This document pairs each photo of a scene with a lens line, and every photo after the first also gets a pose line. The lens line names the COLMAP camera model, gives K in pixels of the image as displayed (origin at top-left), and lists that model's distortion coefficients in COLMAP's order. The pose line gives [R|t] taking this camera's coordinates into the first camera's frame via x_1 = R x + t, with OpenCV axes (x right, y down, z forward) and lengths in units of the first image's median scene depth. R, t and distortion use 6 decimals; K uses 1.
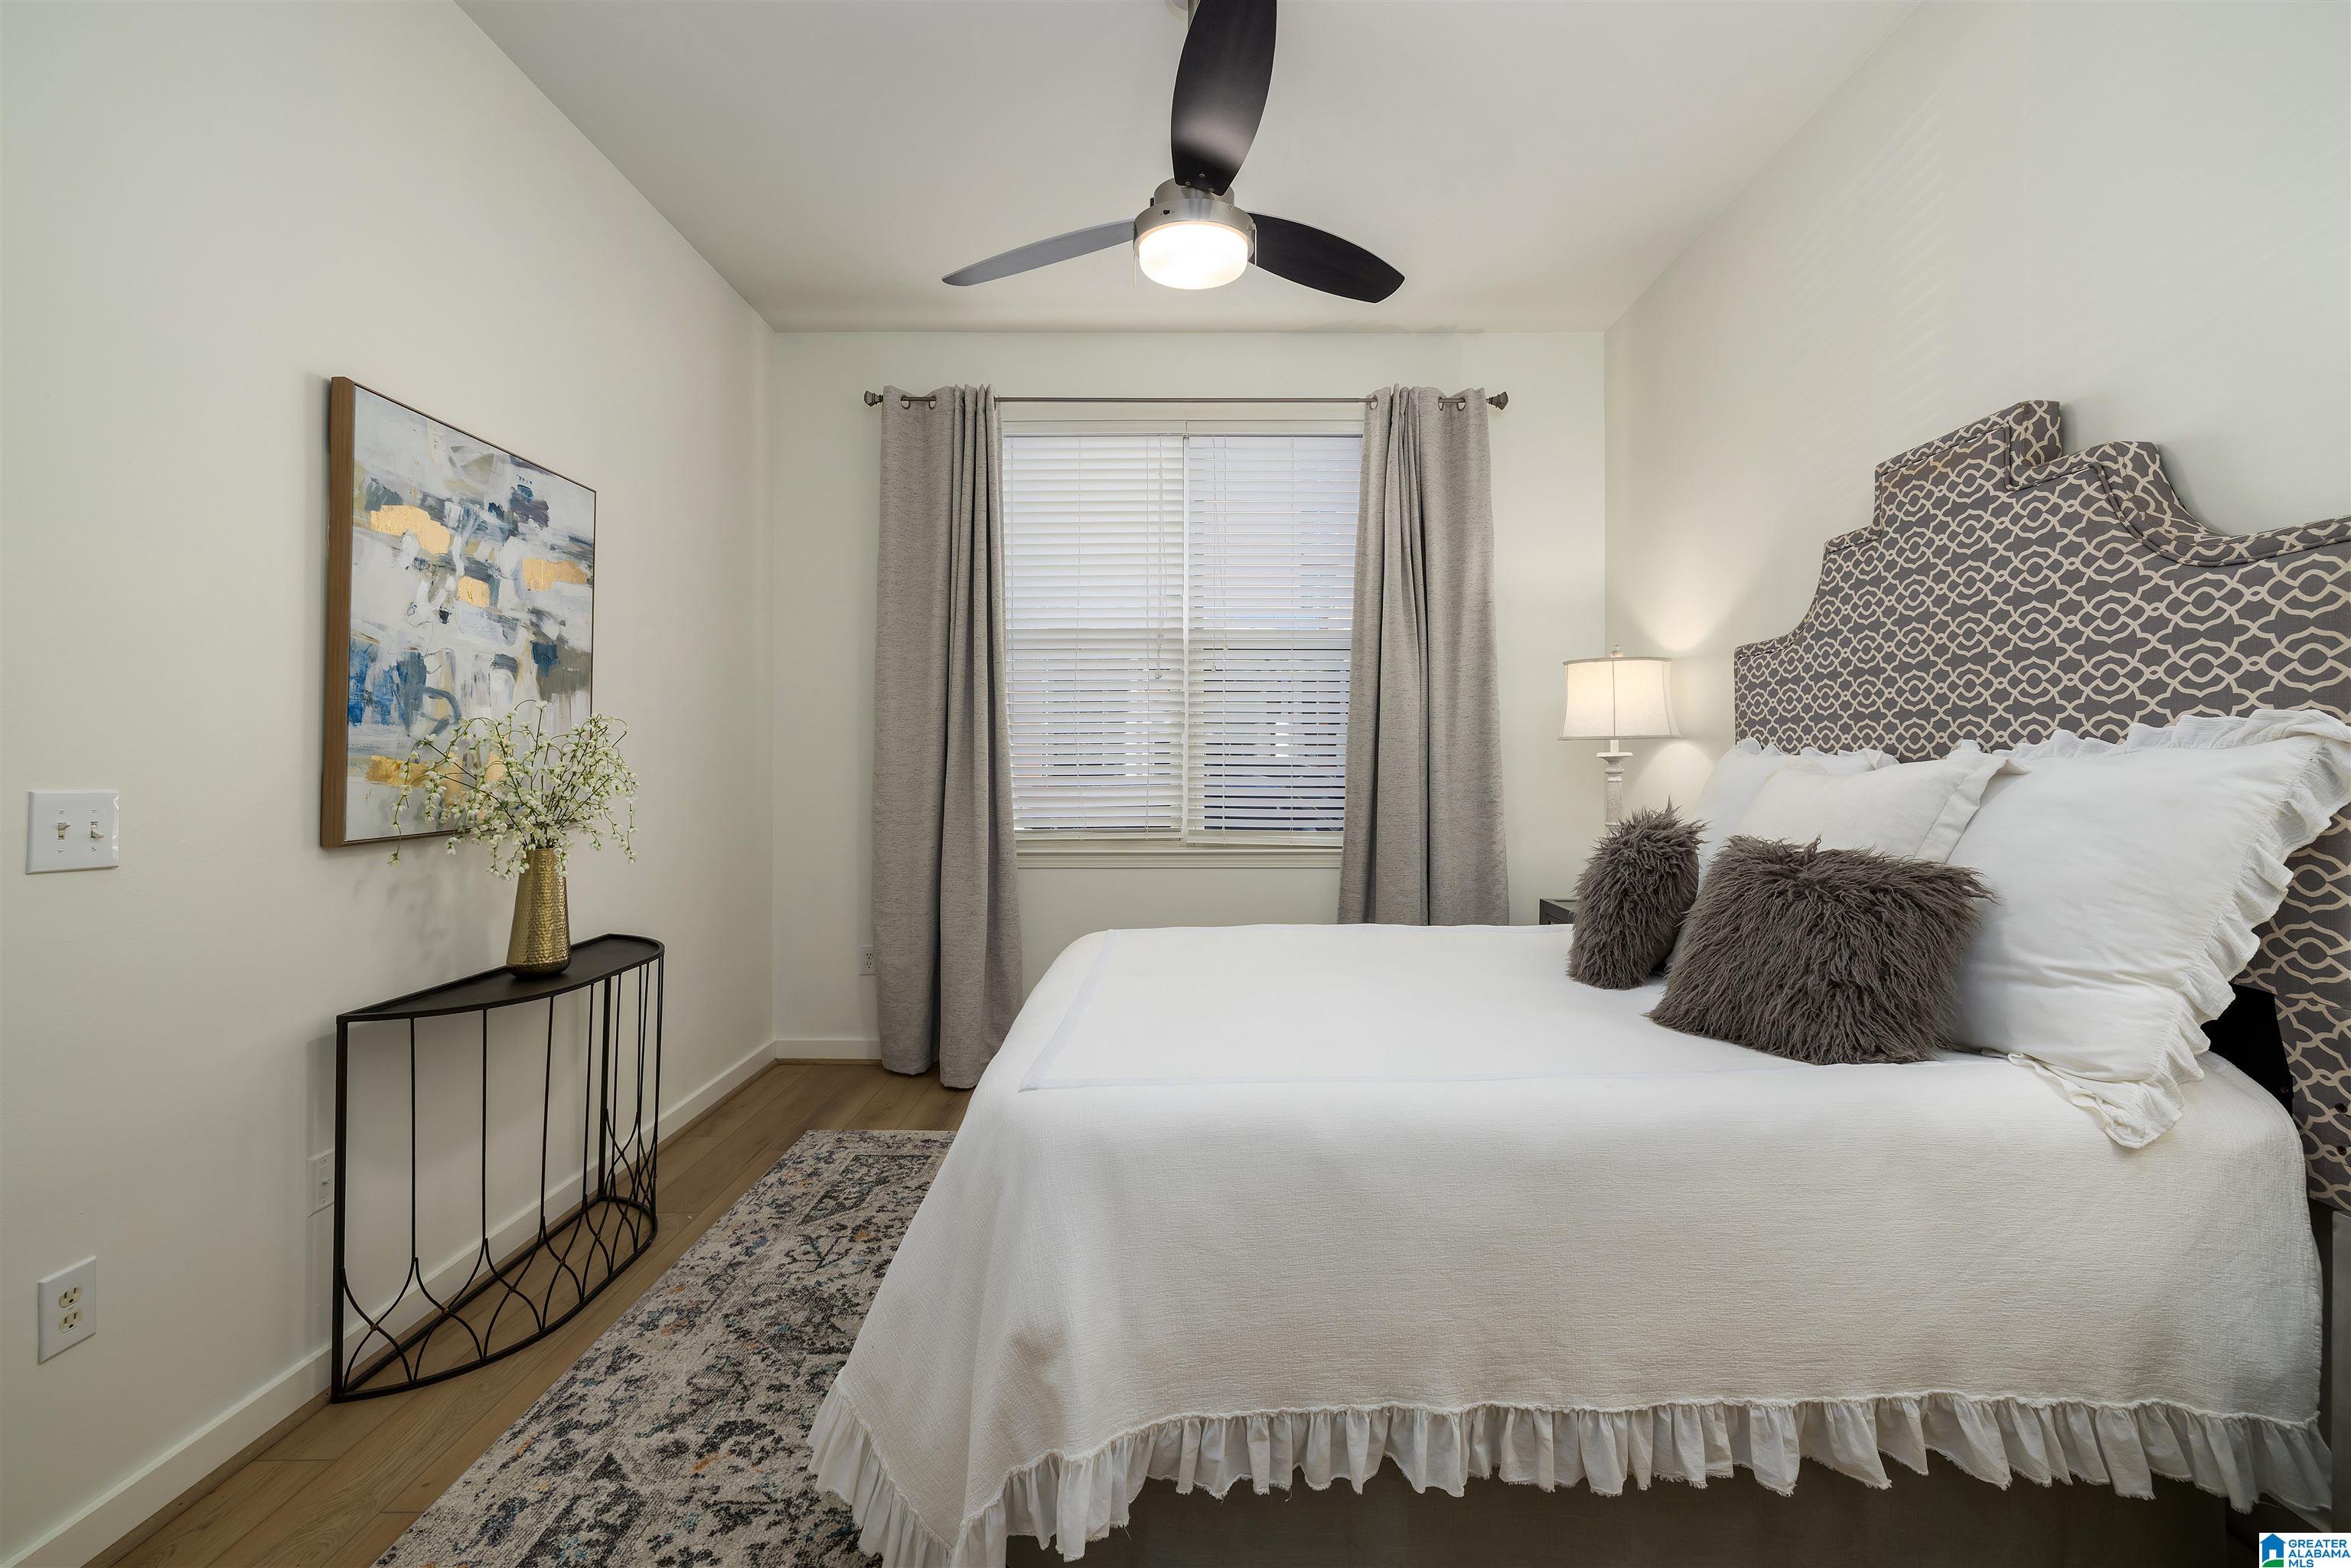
lens RADIAL K [[995.7, 0, 1163.7], [0, 995.7, 749.8], [0, 0, 1]] dist [-0.000862, 0.000430]
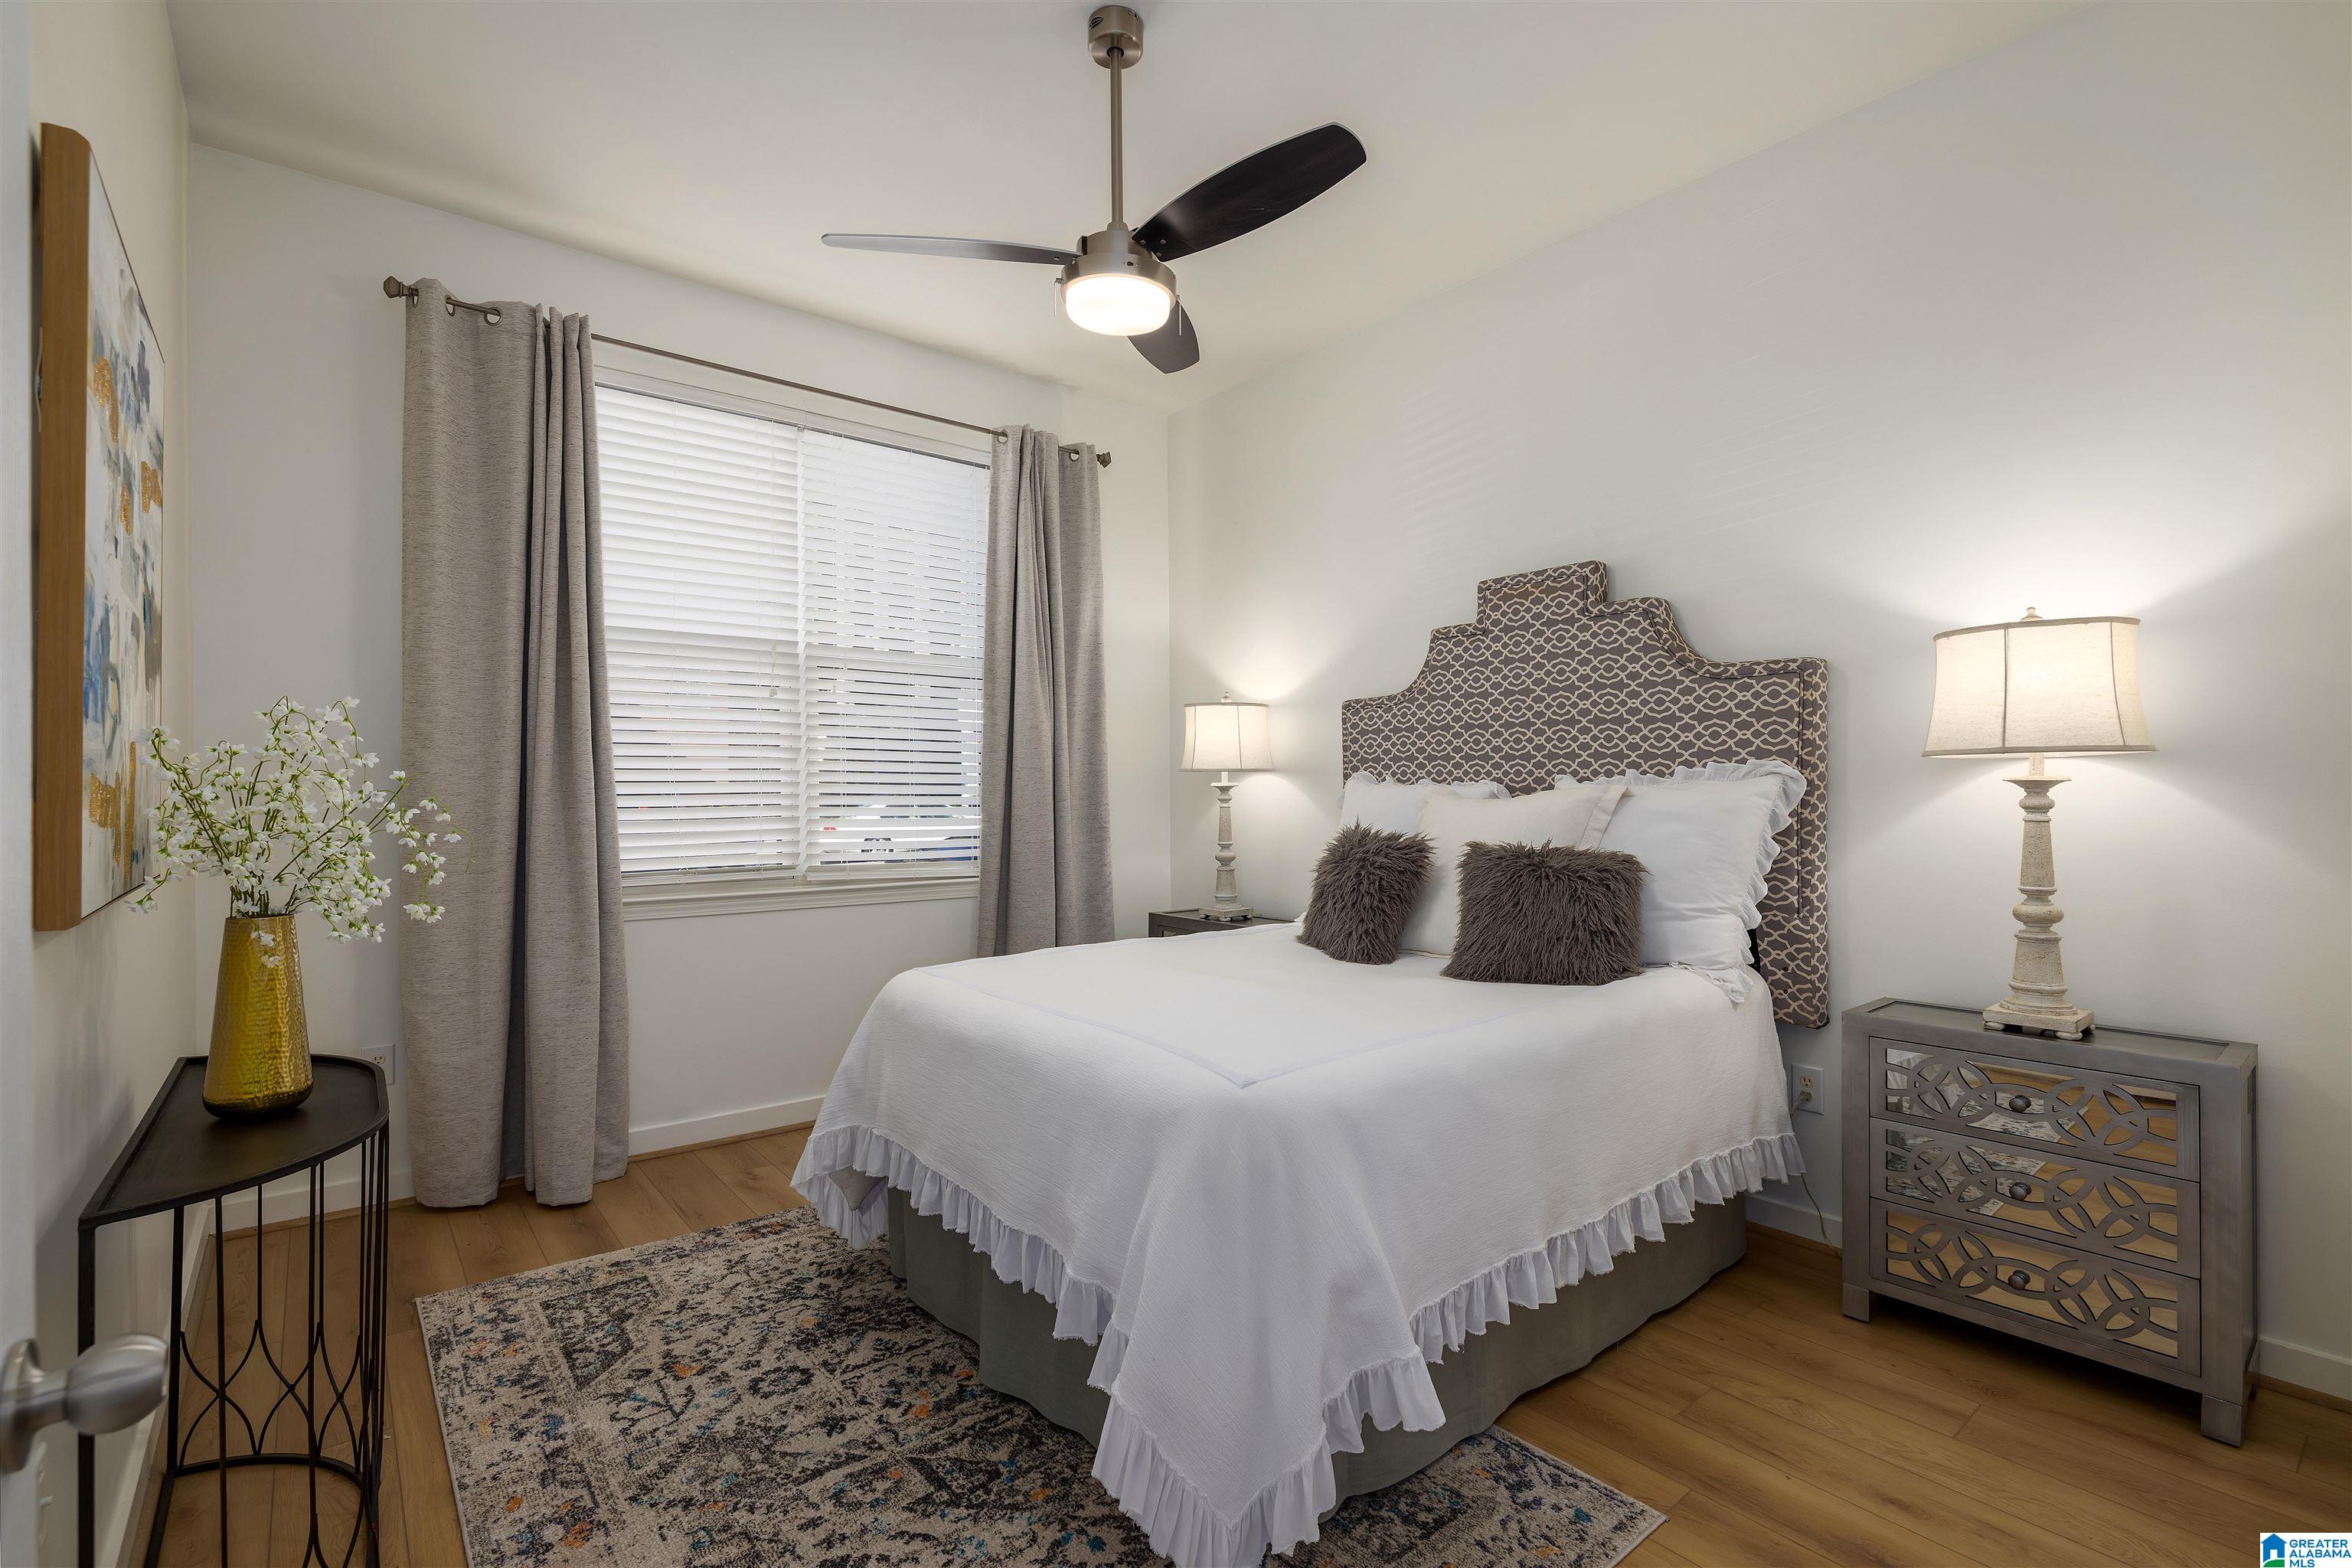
lens RADIAL K [[1052.6, 0, 1176.0], [0, 1052.6, 784.0], [0, 0, 1]] dist [-0.007316, 0.000688]
pose [[0.782255, 0.004420, 0.622942, -0.570064], [-0.006389, 0.999979, 0.000928, 0.005579], [-0.622925, -0.004706, 0.782267, 0.088701]]
